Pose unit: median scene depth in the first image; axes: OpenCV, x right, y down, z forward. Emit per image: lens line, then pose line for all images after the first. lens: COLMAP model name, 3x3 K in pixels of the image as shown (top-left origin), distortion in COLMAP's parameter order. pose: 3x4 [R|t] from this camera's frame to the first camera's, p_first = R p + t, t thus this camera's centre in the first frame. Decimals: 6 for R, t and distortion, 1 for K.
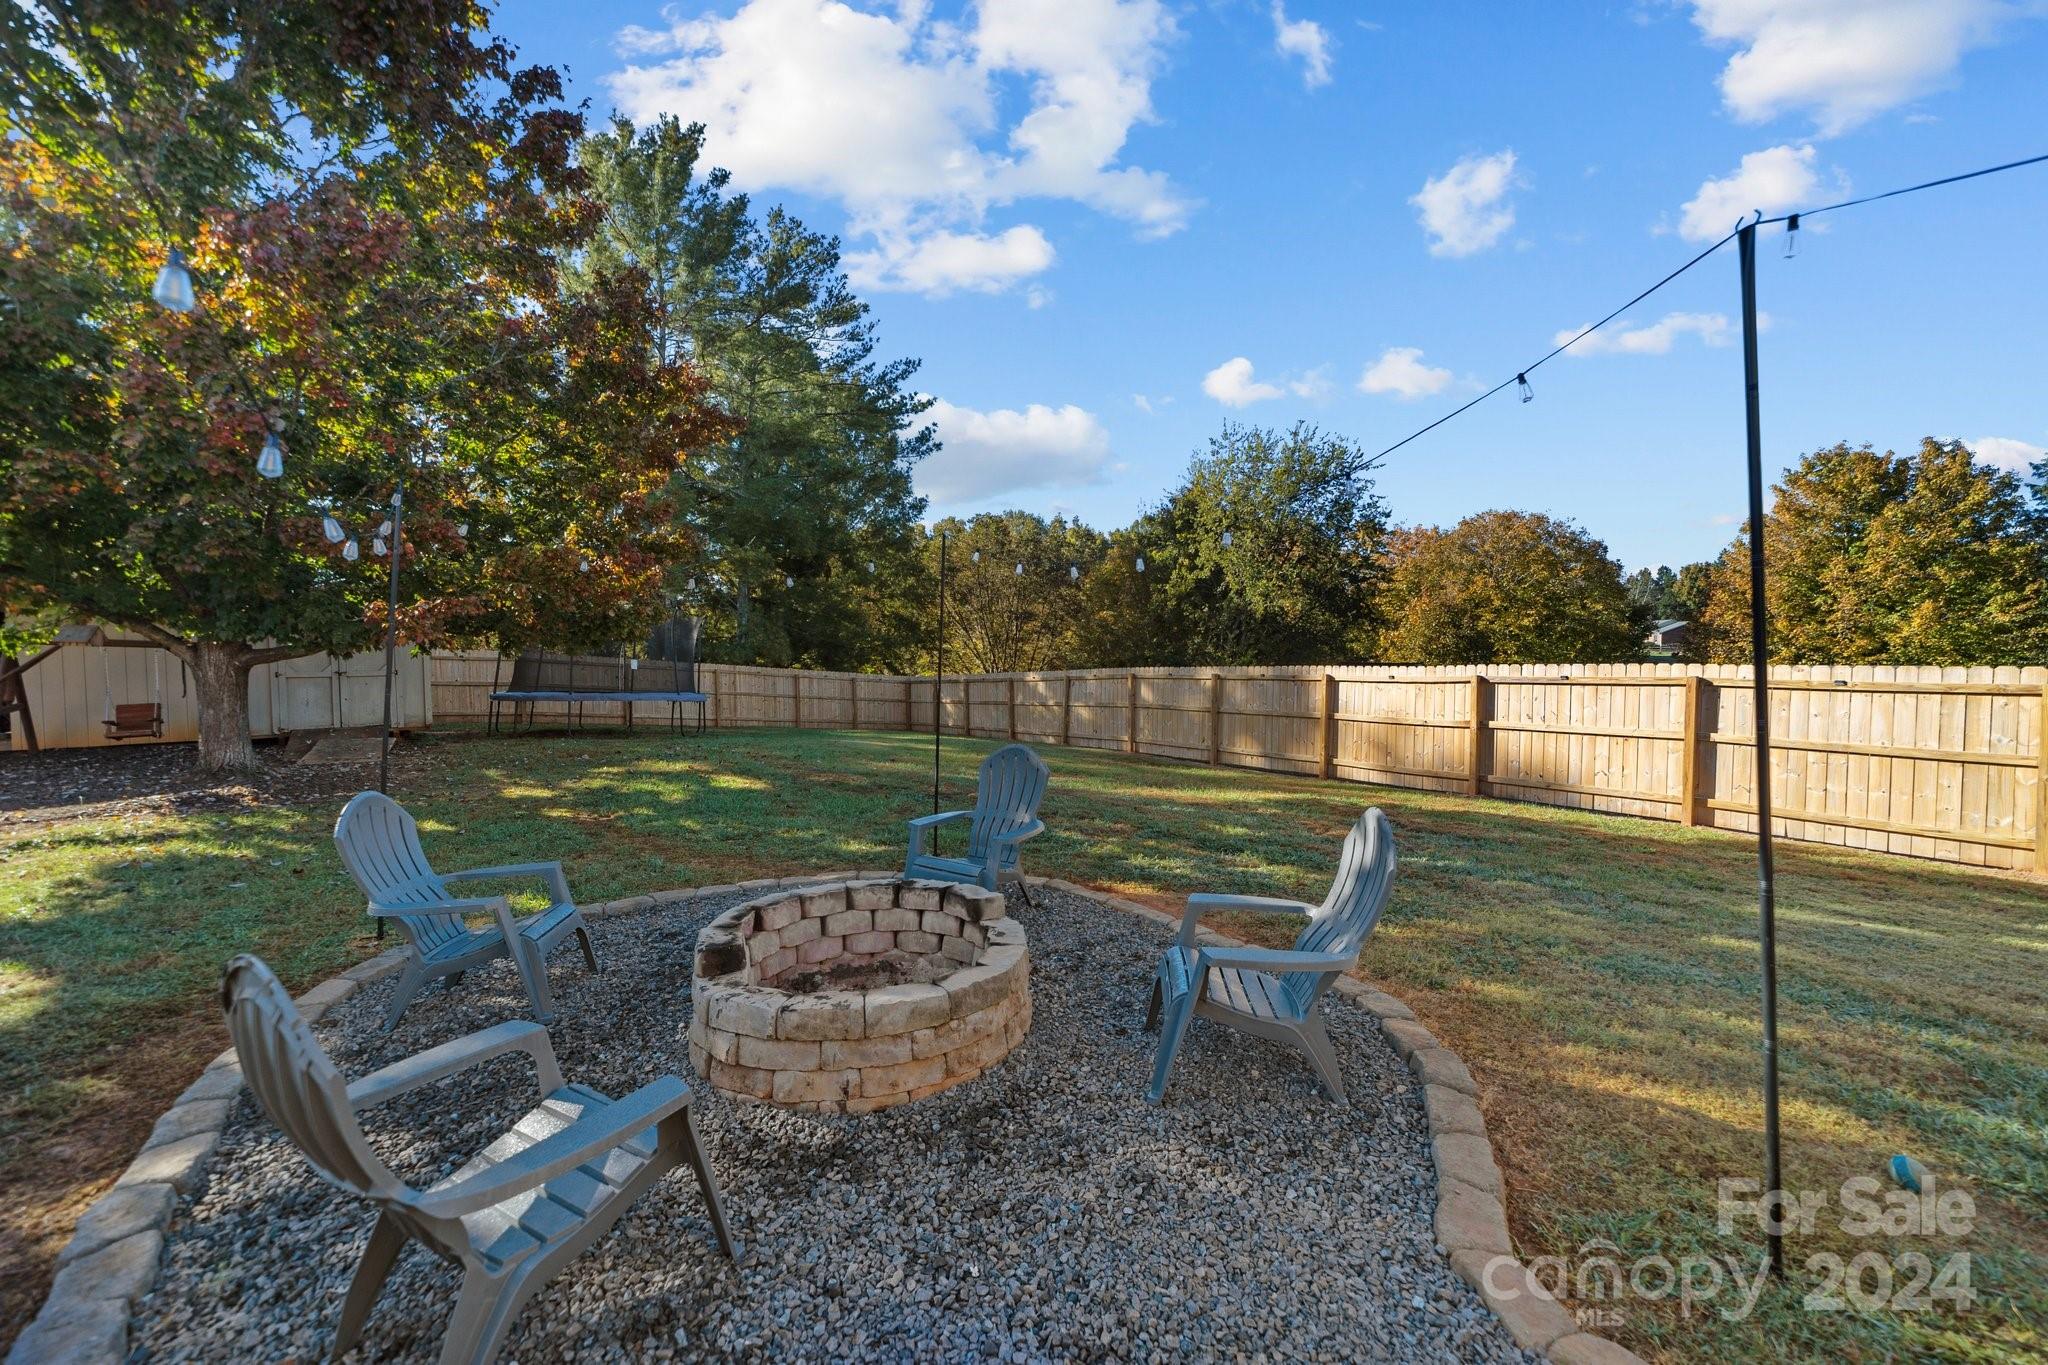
lens RADIAL K [[789.3, 0, 1021.8], [0, 789.3, 684.9], [0, 0, 1]] dist [-0.017998, 0.009630]
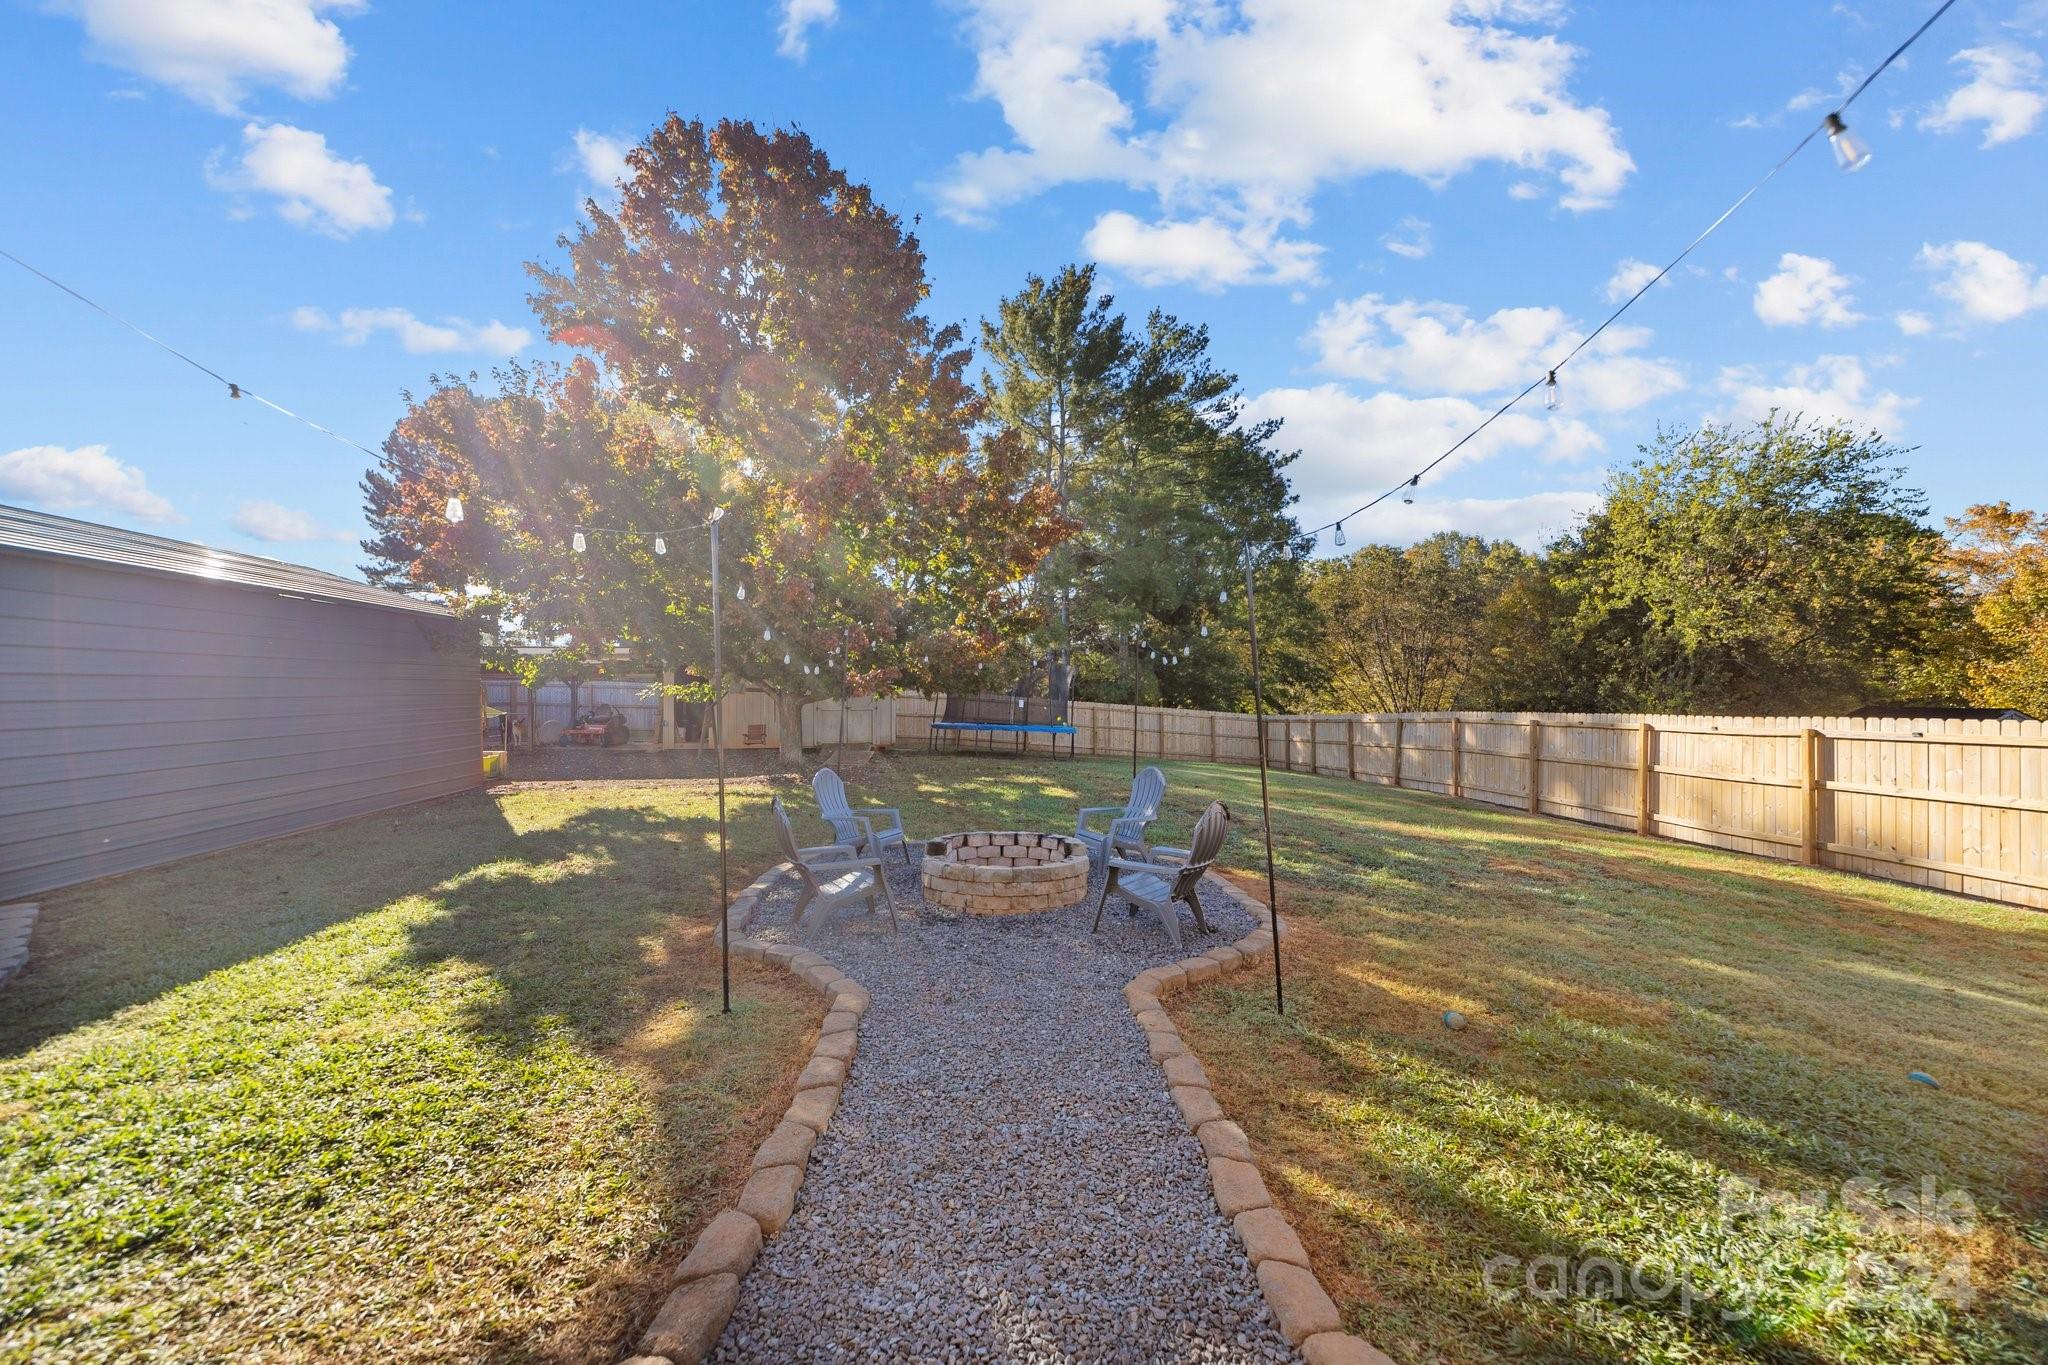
lens RADIAL K [[789.3, 0, 1021.8], [0, 789.3, 684.9], [0, 0, 1]] dist [-0.017998, 0.009630]
pose [[0.867435, -0.000795, -0.497550, 0.126736], [-0.021032, 0.999046, -0.038263, -0.004992], [0.497106, 0.043655, 0.866591, -0.113443]]
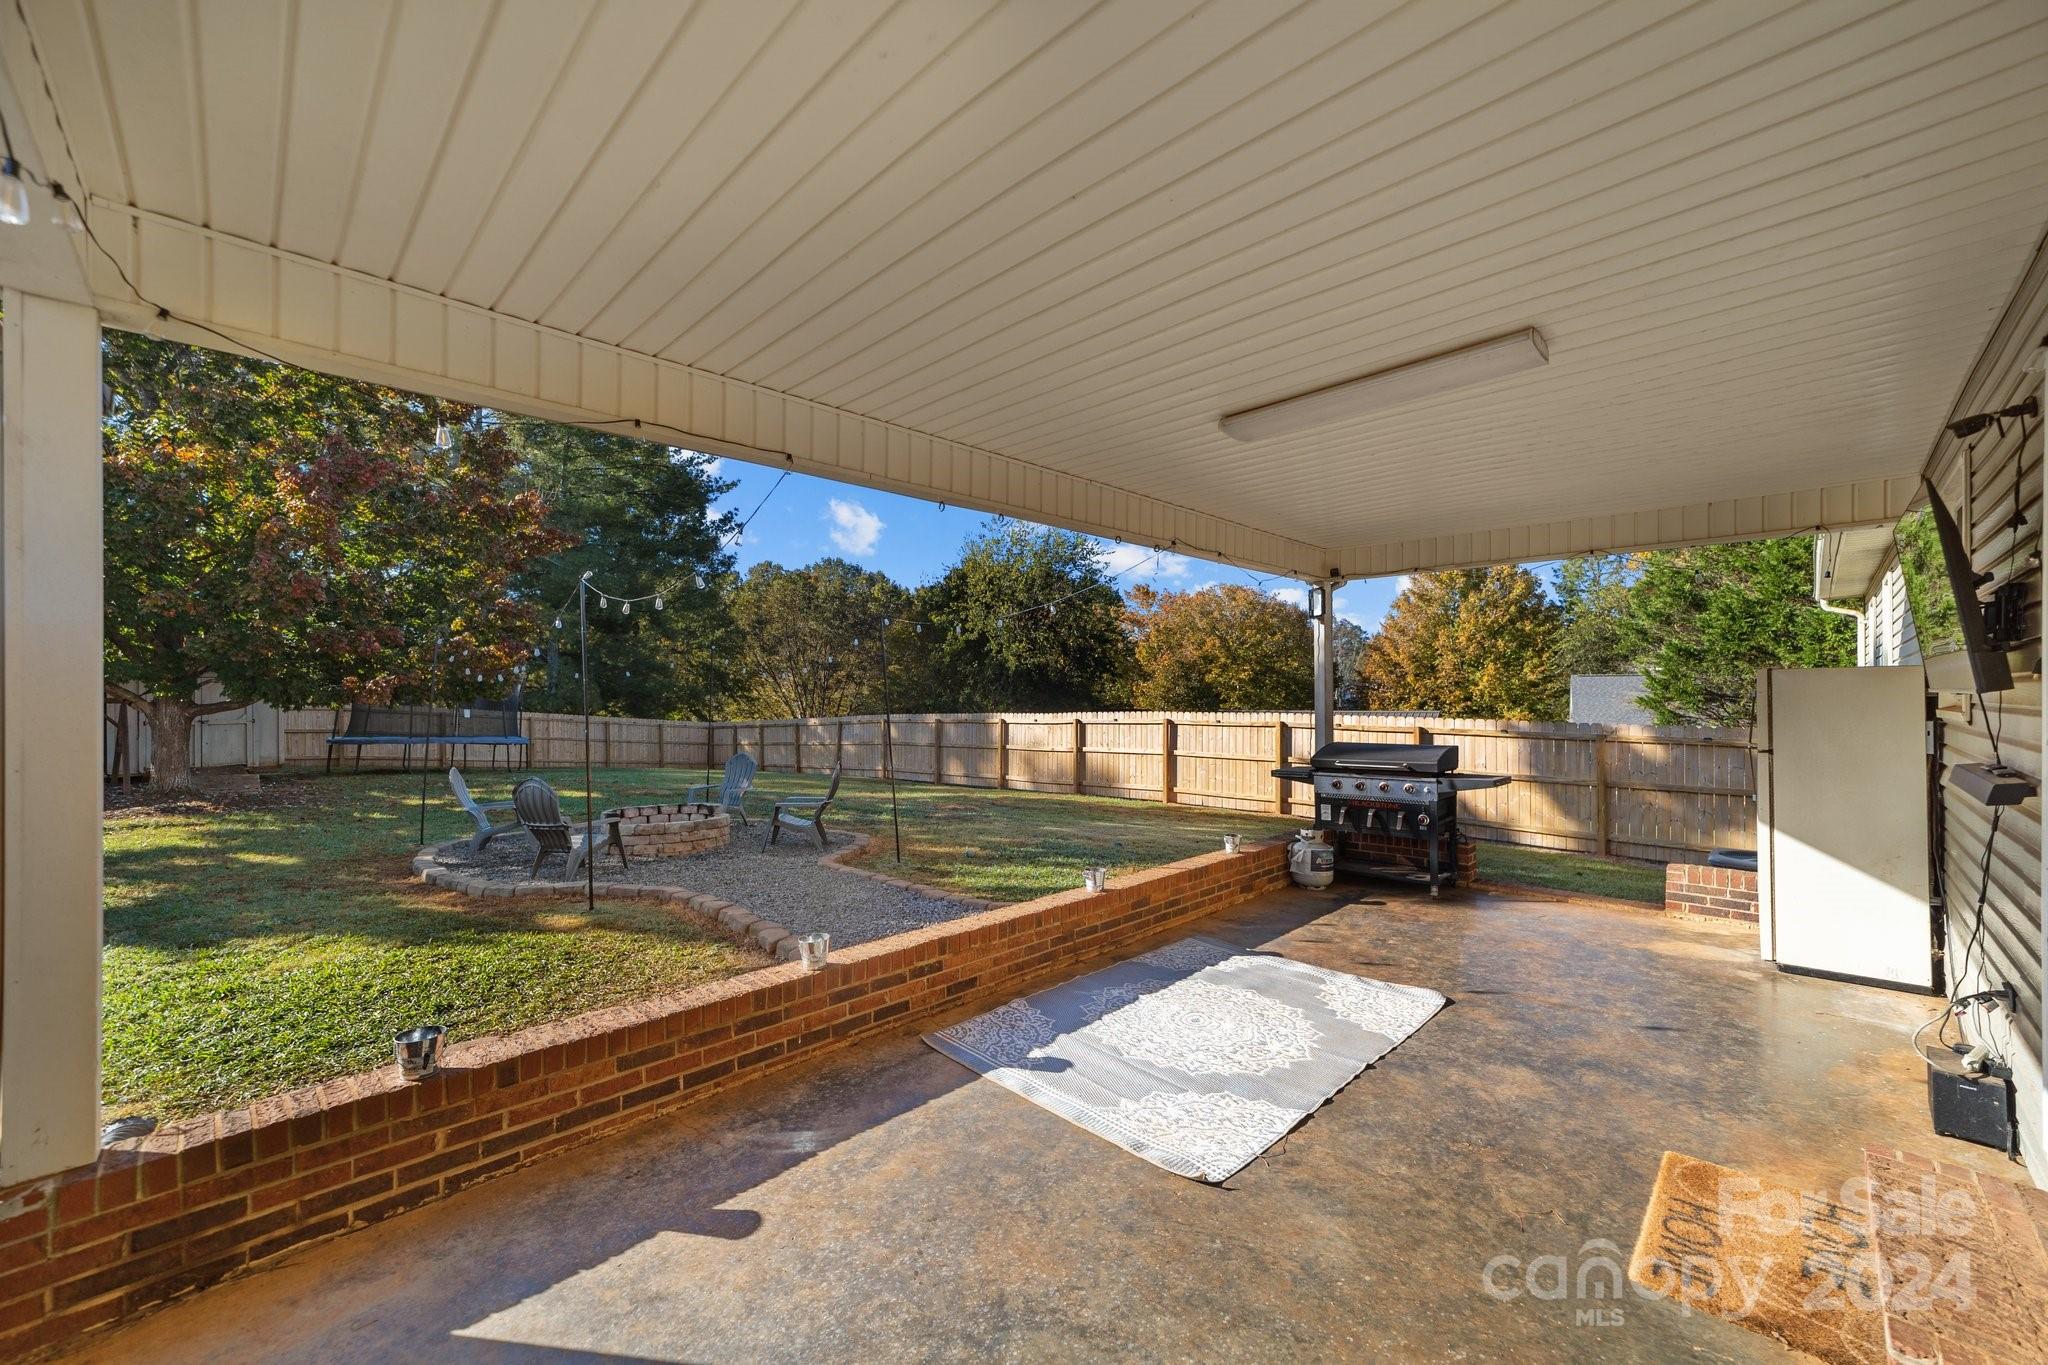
lens RADIAL K [[794.6, 0, 1028.5], [0, 794.6, 695.8], [0, 0, 1]] dist [-0.020944, -0.000034]
pose [[0.974663, 0.001045, 0.223676, 0.061686], [0.008661, 0.999063, -0.042407, 0.004477], [-0.223511, 0.043270, 0.973740, -0.293399]]
